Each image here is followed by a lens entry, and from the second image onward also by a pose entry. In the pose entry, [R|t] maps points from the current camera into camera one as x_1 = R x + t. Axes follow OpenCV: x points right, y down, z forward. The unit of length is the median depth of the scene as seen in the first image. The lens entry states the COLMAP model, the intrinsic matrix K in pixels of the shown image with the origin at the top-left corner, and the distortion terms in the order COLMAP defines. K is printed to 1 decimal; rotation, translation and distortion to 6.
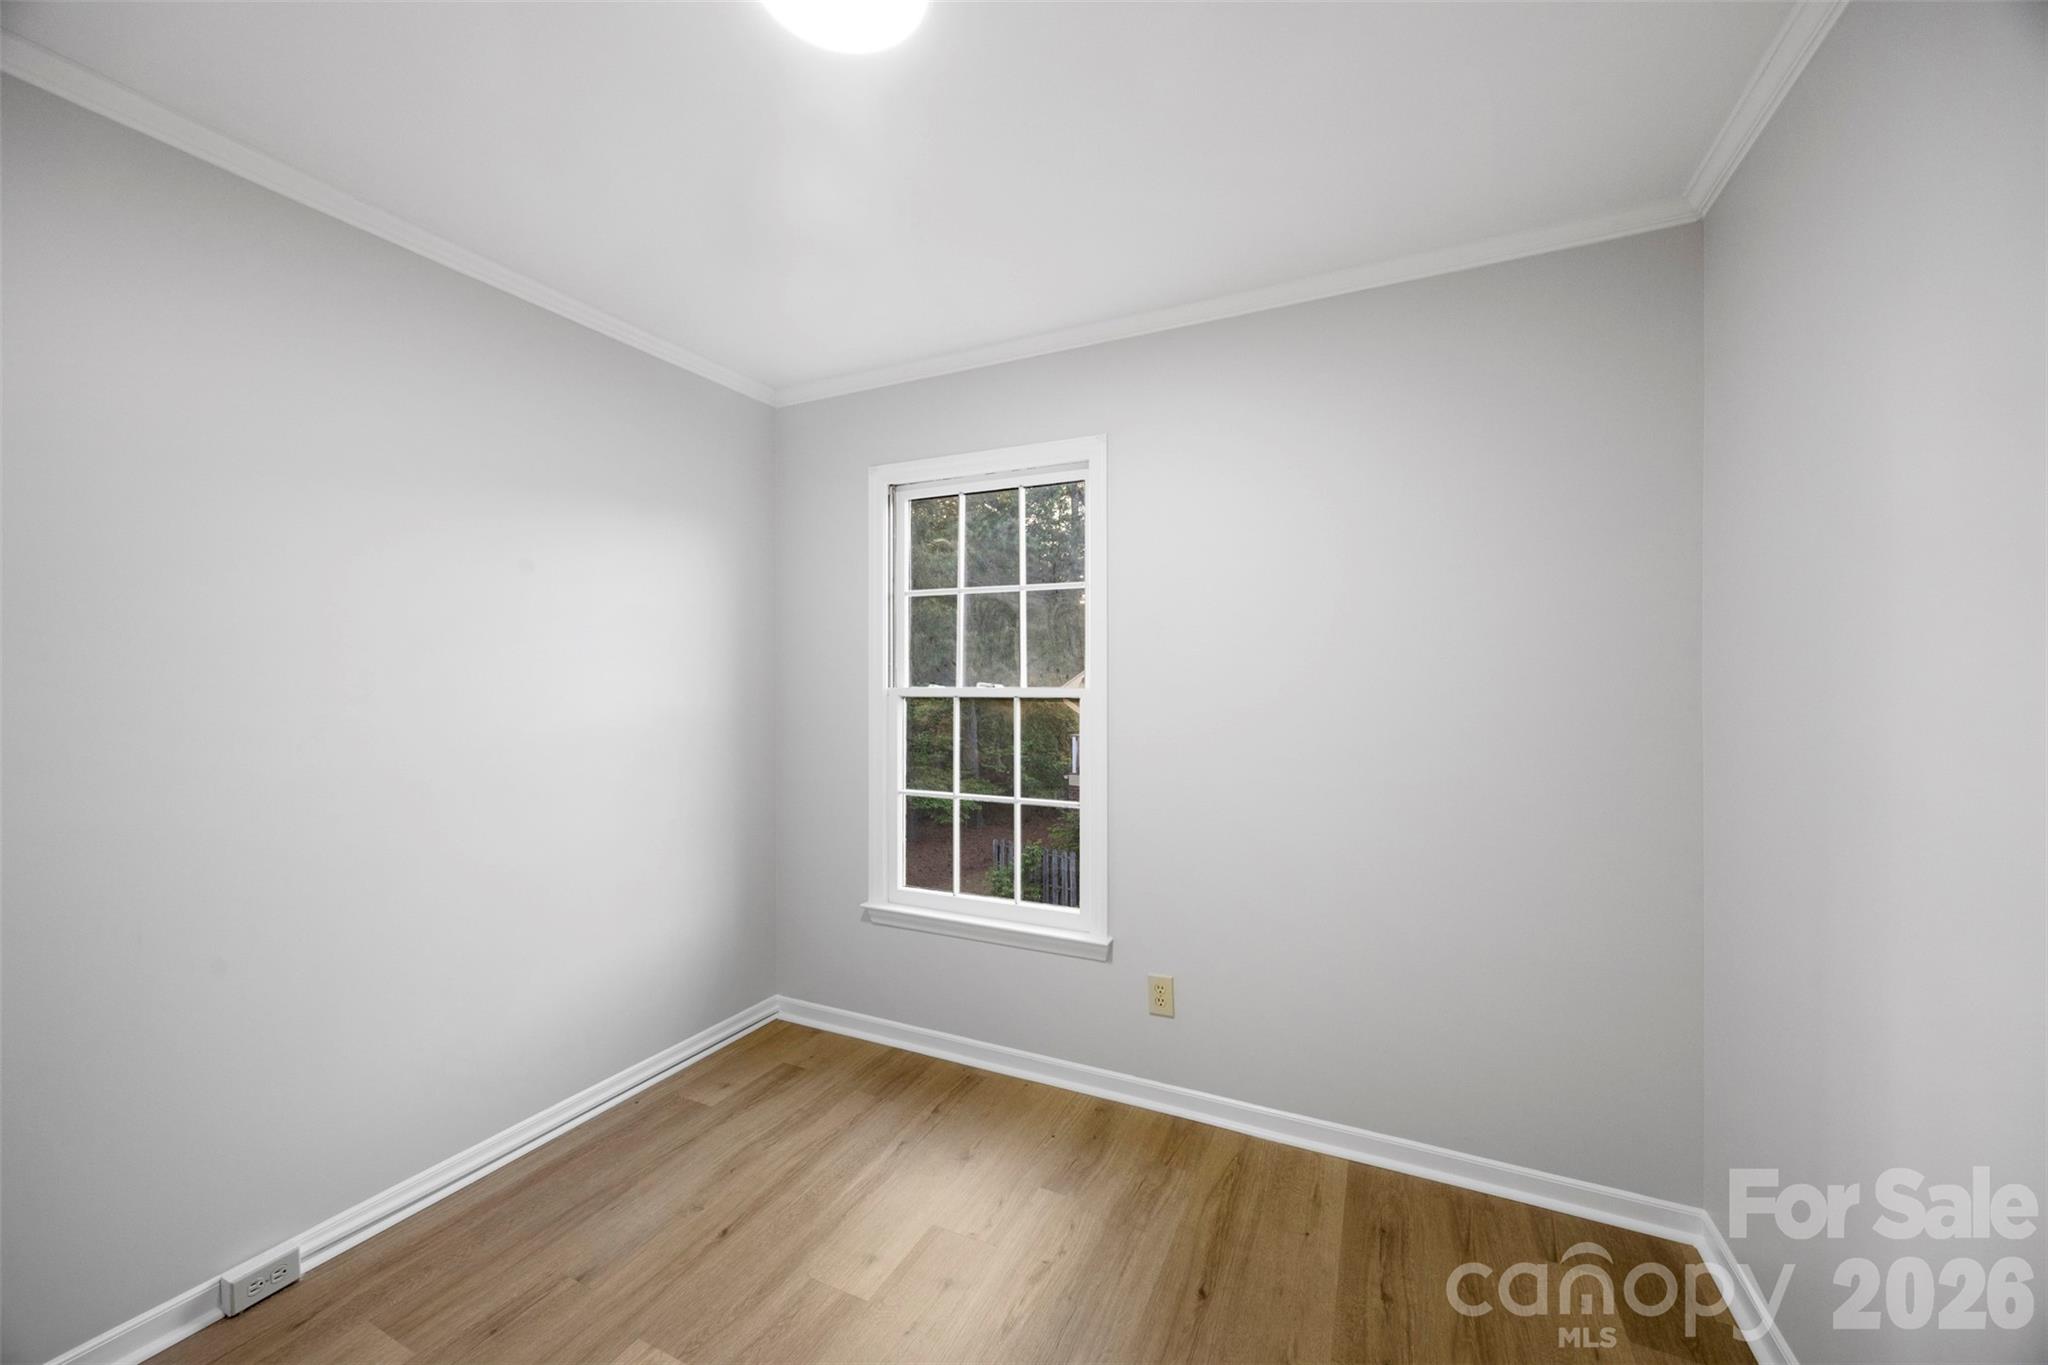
lens RADIAL K [[779.3, 0, 1032.6], [0, 779.3, 668.7], [0, 0, 1]] dist [-0.003059, 0.000323]
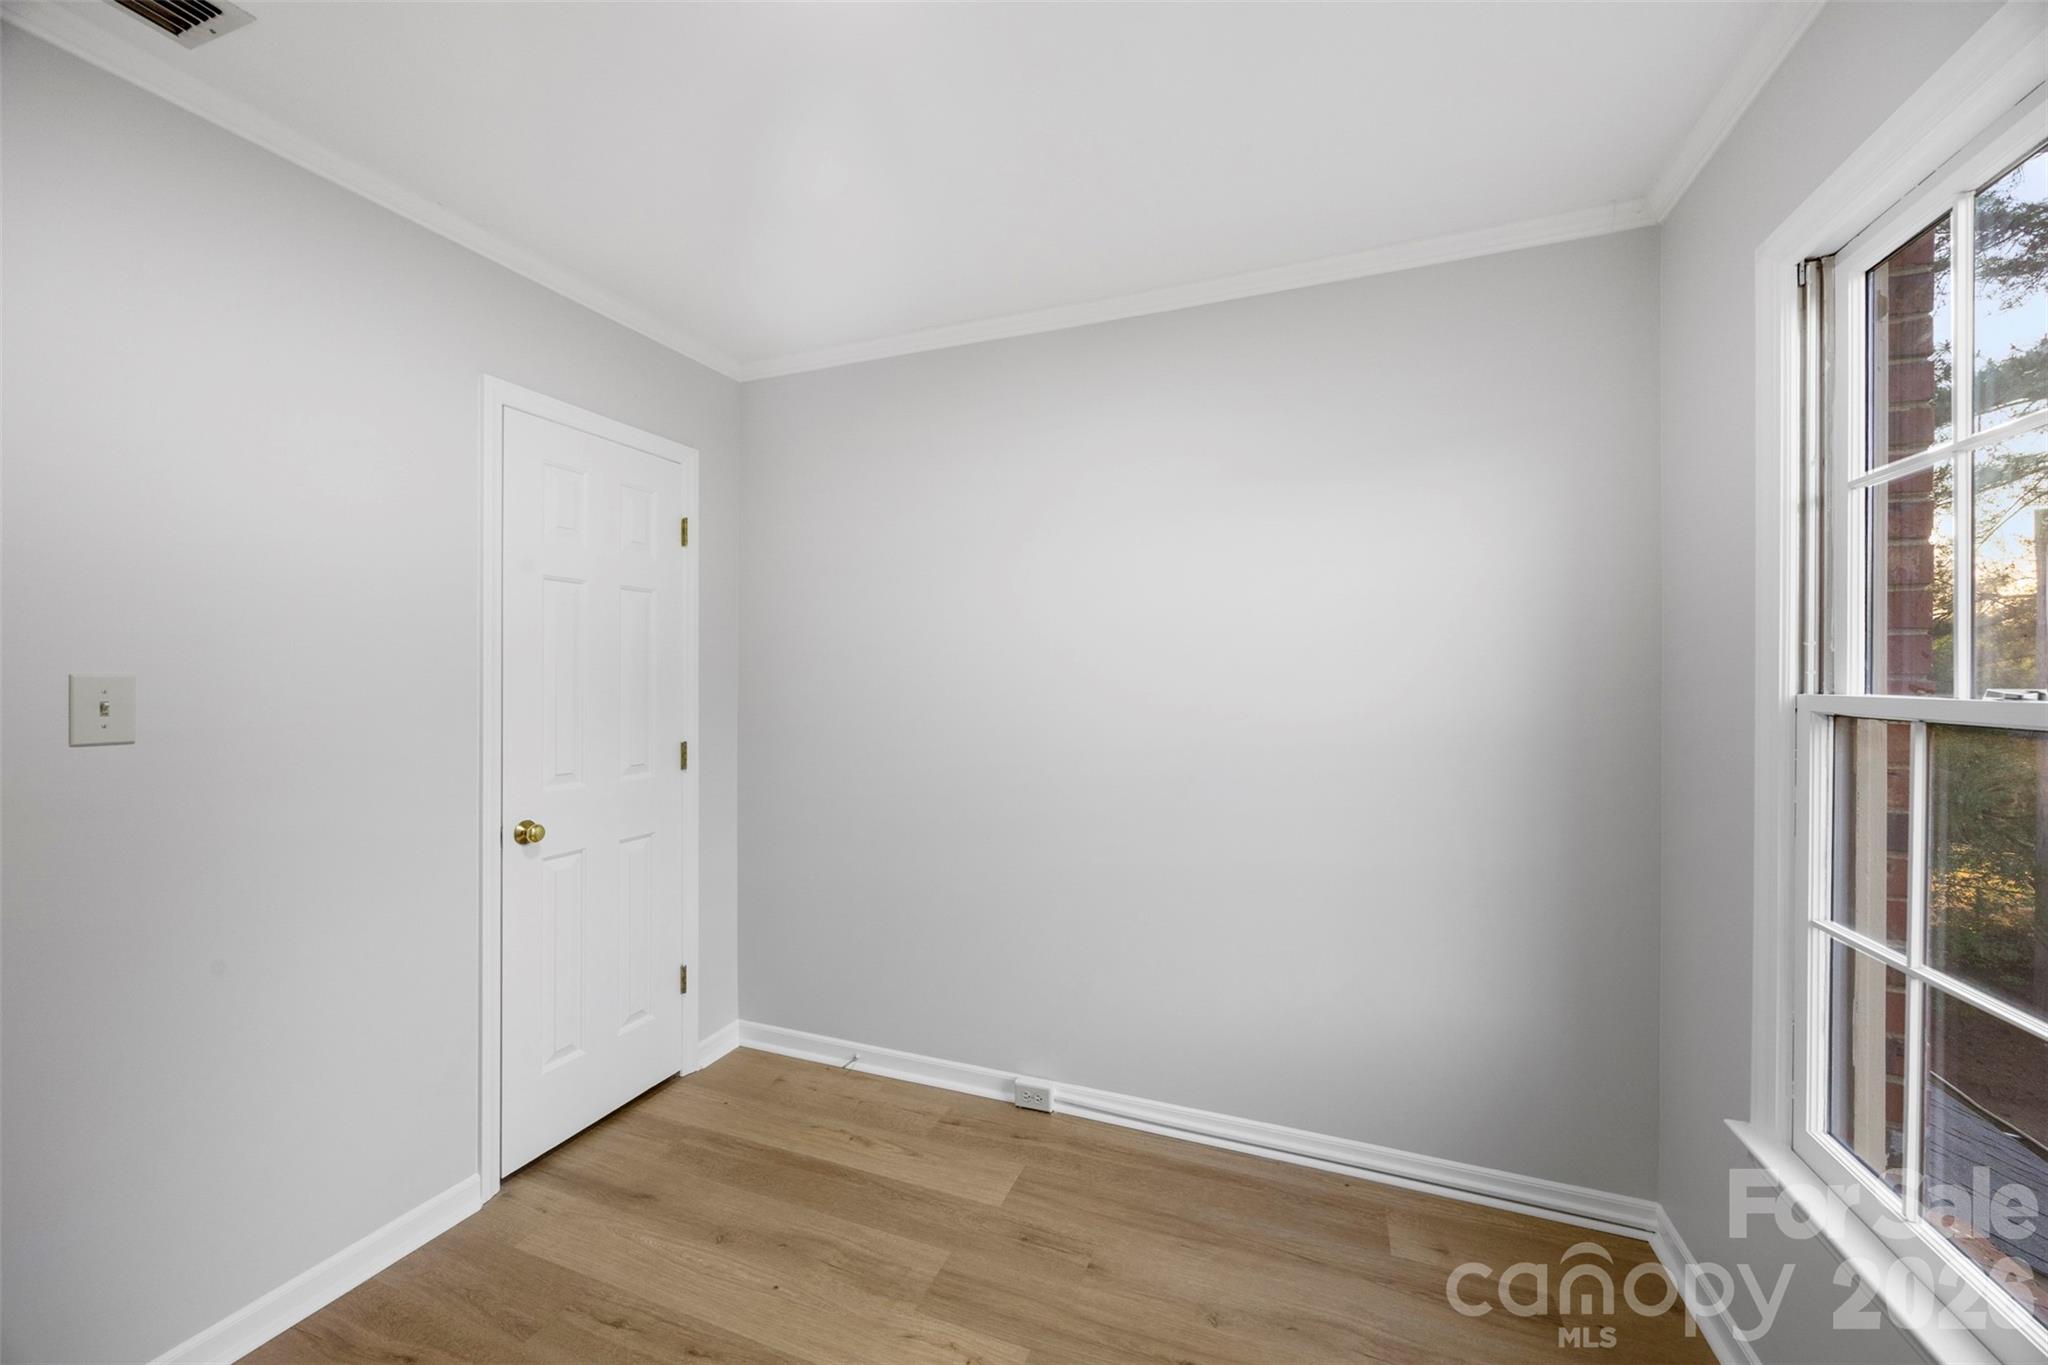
lens RADIAL K [[779.3, 0, 1027.7], [0, 779.3, 678.3], [0, 0, 1]] dist [-0.003059, 0.000323]
pose [[0.062707, -0.007701, -0.998002, 0.345304], [0.011058, 0.999914, -0.007021, 0.016153], [0.997971, -0.010595, 0.062787, 0.683294]]
